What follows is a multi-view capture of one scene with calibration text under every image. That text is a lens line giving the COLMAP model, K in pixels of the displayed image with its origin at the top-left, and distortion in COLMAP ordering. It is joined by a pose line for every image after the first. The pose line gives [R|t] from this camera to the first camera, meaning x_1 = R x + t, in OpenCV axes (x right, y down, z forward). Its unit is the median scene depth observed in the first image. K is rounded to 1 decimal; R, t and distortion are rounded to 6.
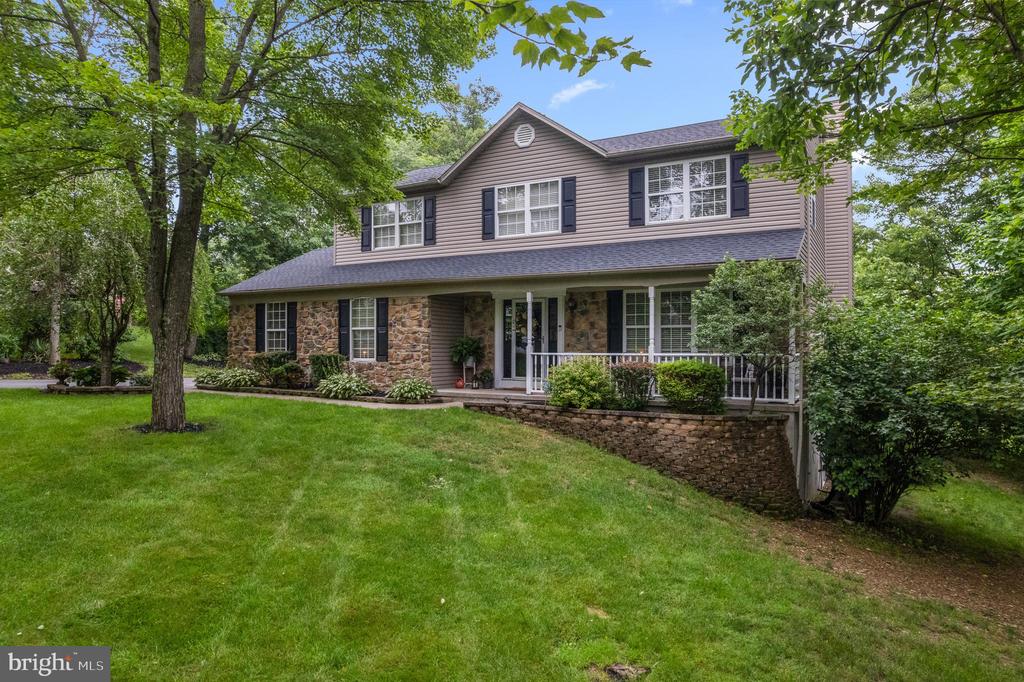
lens RADIAL K [[658.3, 0, 516.3], [0, 658.3, 344.0], [0, 0, 1]] dist [-0.073514, 0.060586]
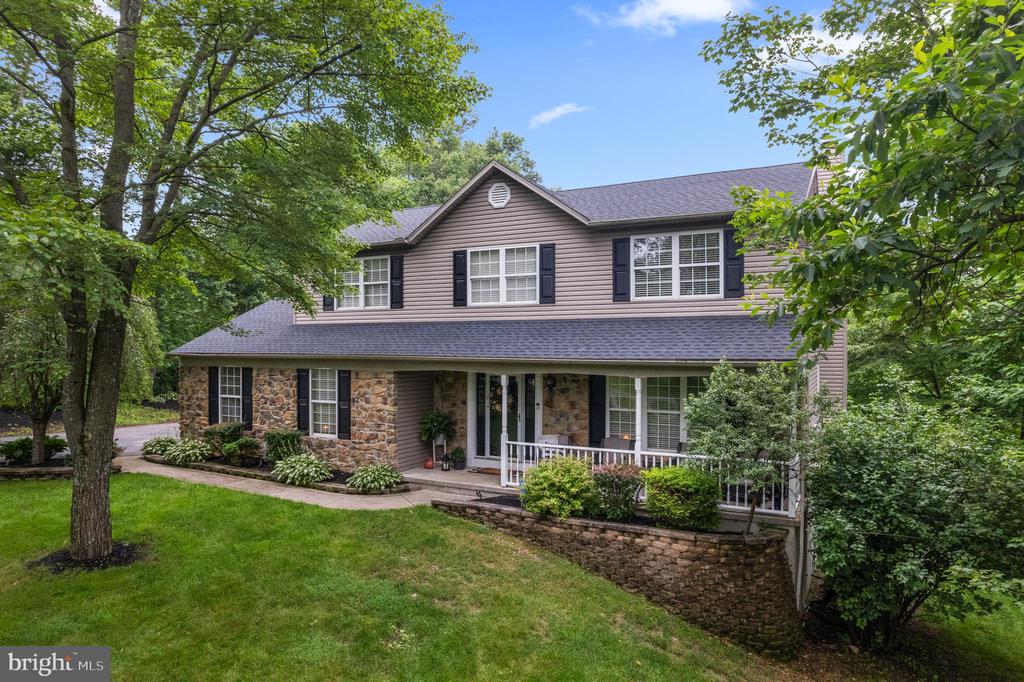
lens RADIAL K [[658.3, 0, 516.3], [0, 658.3, 344.0], [0, 0, 1]] dist [-0.073514, 0.060586]
pose [[0.999427, -0.000039, 0.033855, 0.005420], [-0.000017, 0.999999, 0.001672, -0.115731], [-0.033855, -0.001672, 0.999425, 0.081543]]
